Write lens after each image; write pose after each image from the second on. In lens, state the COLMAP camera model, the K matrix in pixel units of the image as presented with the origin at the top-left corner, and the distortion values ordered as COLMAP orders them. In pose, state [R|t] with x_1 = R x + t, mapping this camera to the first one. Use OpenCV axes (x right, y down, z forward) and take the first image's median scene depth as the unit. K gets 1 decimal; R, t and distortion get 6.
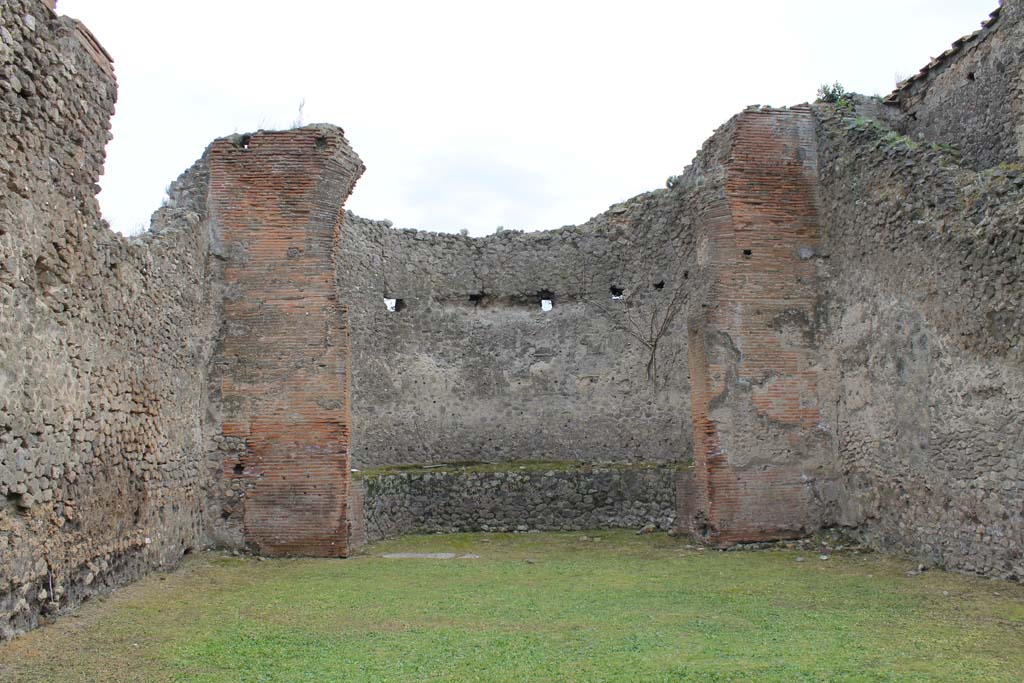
lens RADIAL K [[861.8, 0, 507.4], [0, 861.8, 338.8], [0, 0, 1]] dist [-0.166311, 0.146353]
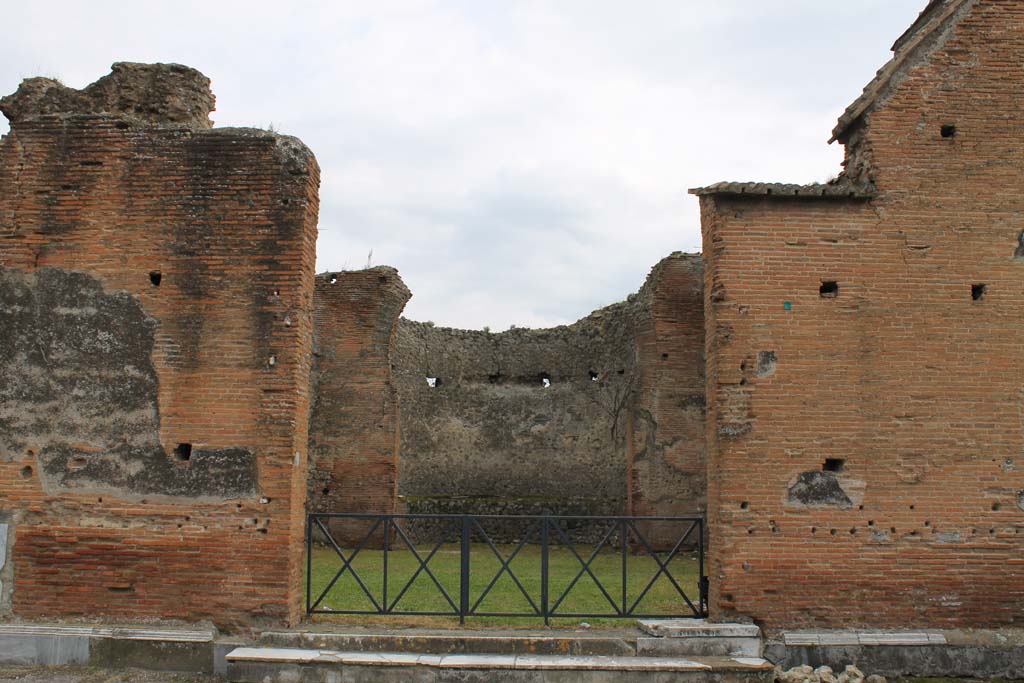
lens RADIAL K [[934.6, 0, 499.9], [0, 934.6, 352.6], [0, 0, 1]] dist [-0.090127, 0.000000]
pose [[0.994740, 0.014719, -0.101366, 0.180021], [-0.018148, 0.999291, -0.032993, -0.053947], [0.100808, 0.034659, 0.994302, -0.711775]]
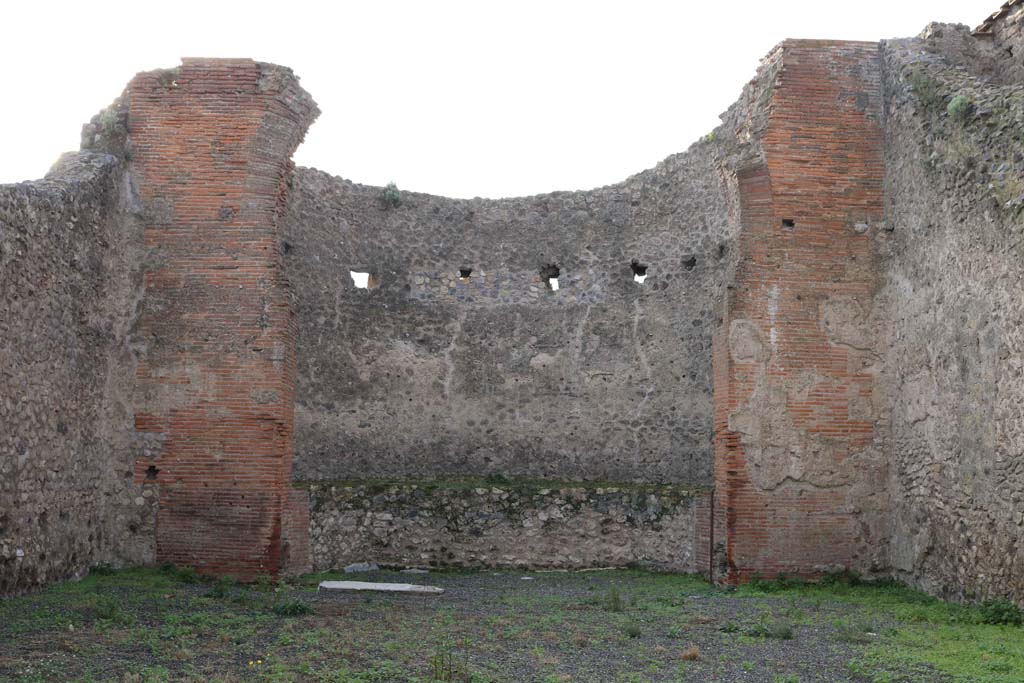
lens RADIAL K [[1065.3, 0, 510.2], [0, 1065.3, 337.9], [0, 0, 1]] dist [-0.082399, 0.000000]
pose [[0.998104, 0.024836, -0.056320, 0.090066], [-0.024414, 0.999669, 0.008167, 0.005633], [0.056504, -0.006777, 0.998379, -0.008296]]
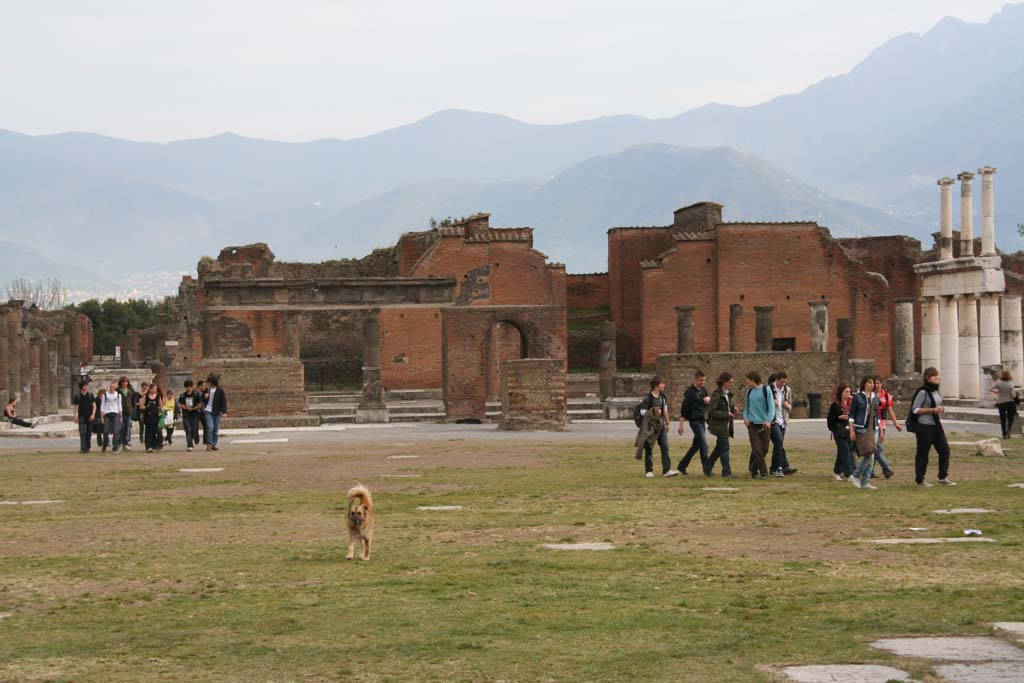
lens RADIAL K [[2510.8, 0, 511.5], [0, 2510.8, 342.2], [0, 0, 1]] dist [0.010293, 0.000000]
pose [[0.999953, -0.002212, -0.009415, 0.826367], [0.003423, 0.991433, 0.130569, -1.180094], [0.009046, -0.130596, 0.991394, -8.646156]]
